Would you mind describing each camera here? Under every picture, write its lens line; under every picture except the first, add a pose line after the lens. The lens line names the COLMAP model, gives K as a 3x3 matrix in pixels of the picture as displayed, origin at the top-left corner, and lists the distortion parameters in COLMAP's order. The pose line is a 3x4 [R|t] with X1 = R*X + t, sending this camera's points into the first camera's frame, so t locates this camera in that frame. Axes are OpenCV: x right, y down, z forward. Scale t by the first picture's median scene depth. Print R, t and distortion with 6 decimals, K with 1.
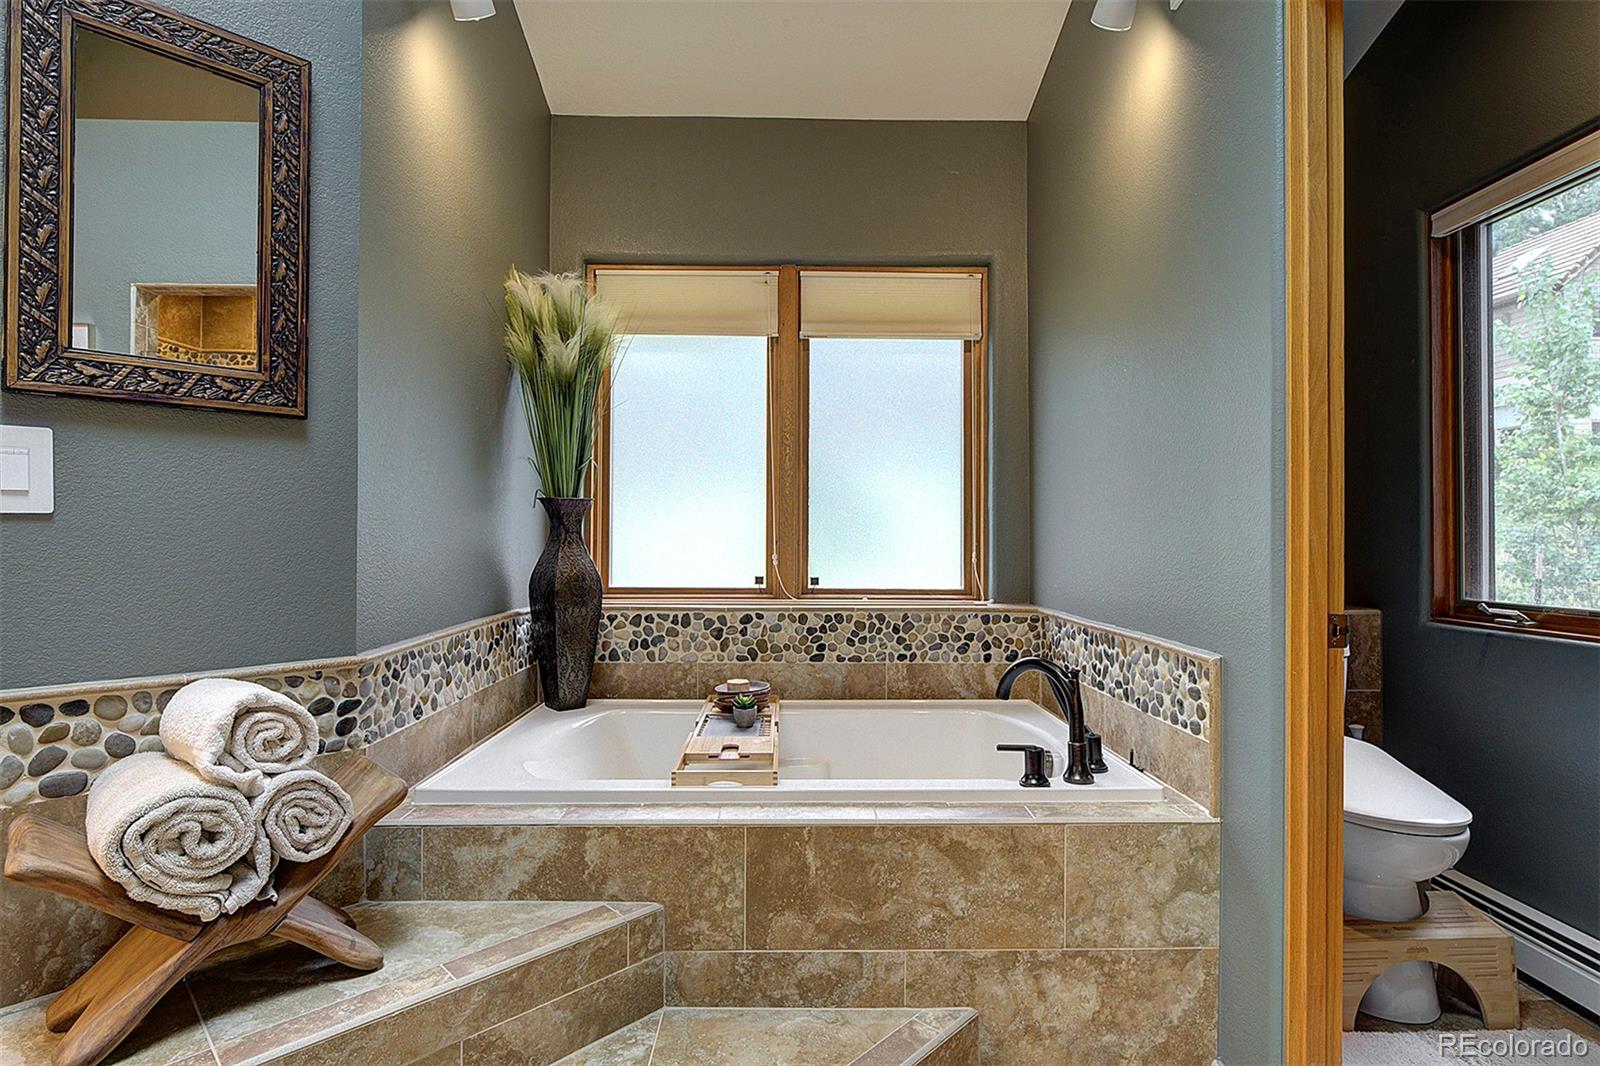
lens RADIAL K [[826.1, 0, 804.2], [0, 826.1, 533.7], [0, 0, 1]] dist [-0.018552, 0.001474]
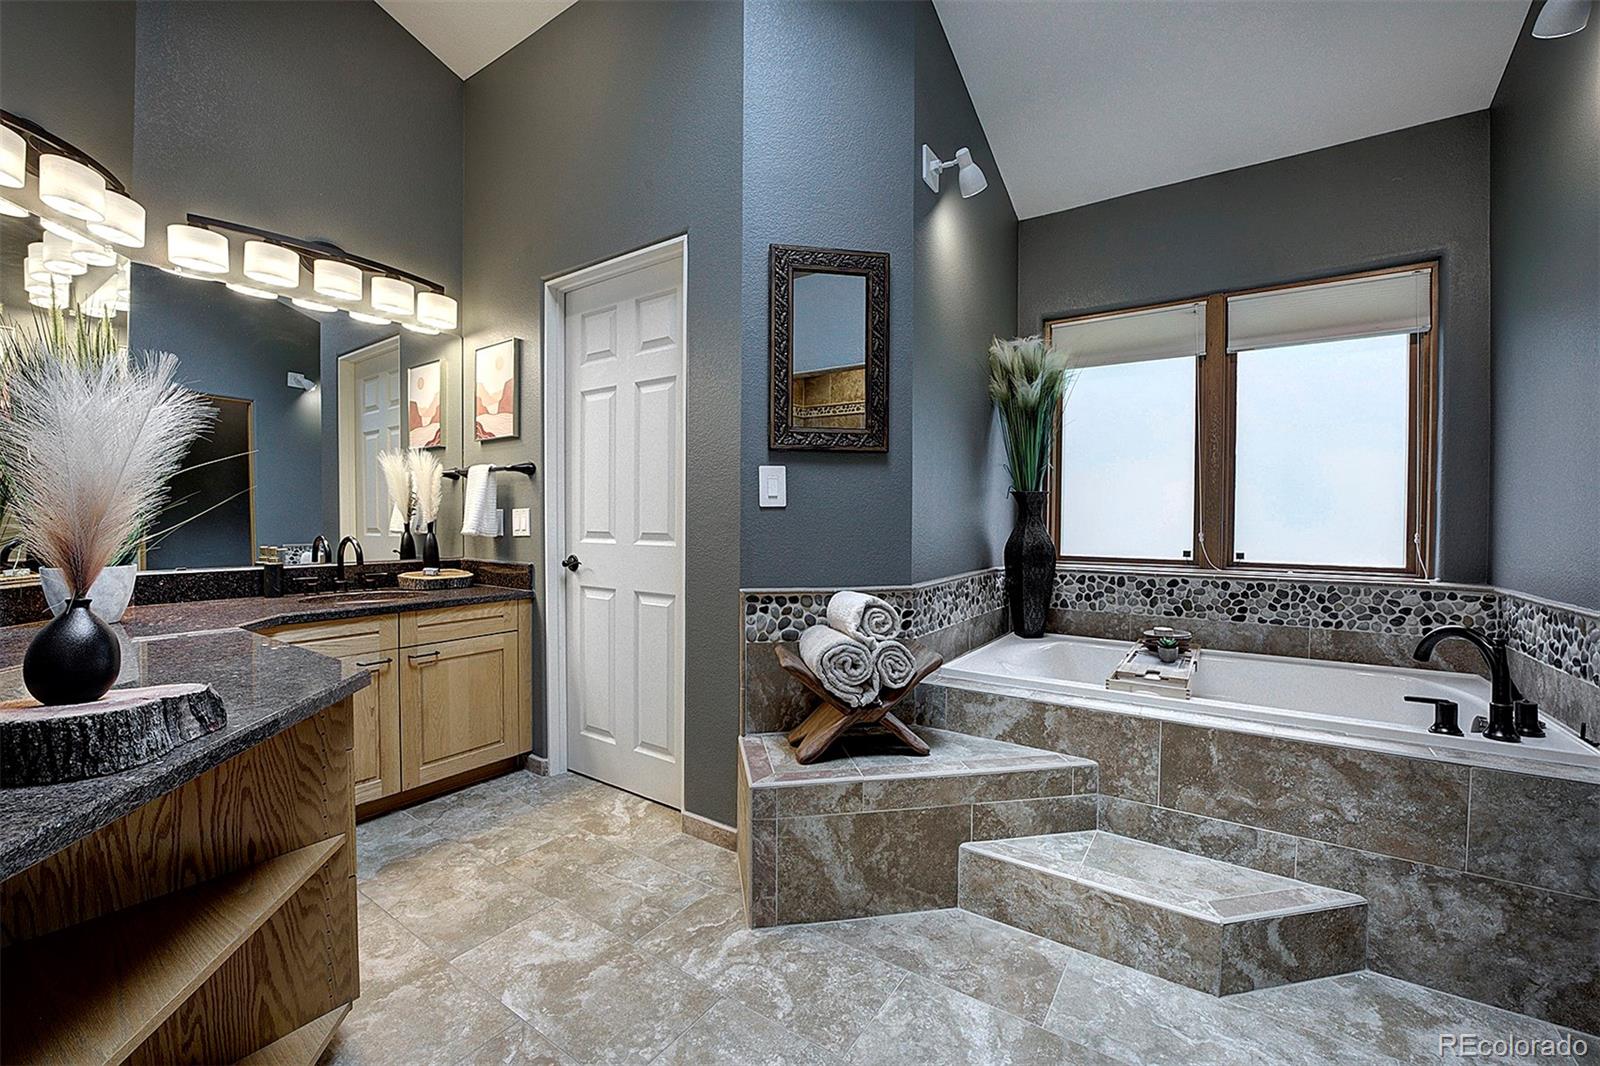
lens RADIAL K [[628.2, 0, 809.4], [0, 628.2, 531.8], [0, 0, 1]] dist [-0.018539, 0.000921]
pose [[0.818898, 0.012164, -0.573810, 0.045692], [0.001397, 0.999730, 0.023186, 0.002250], [0.573937, -0.019789, 0.818660, -0.224777]]
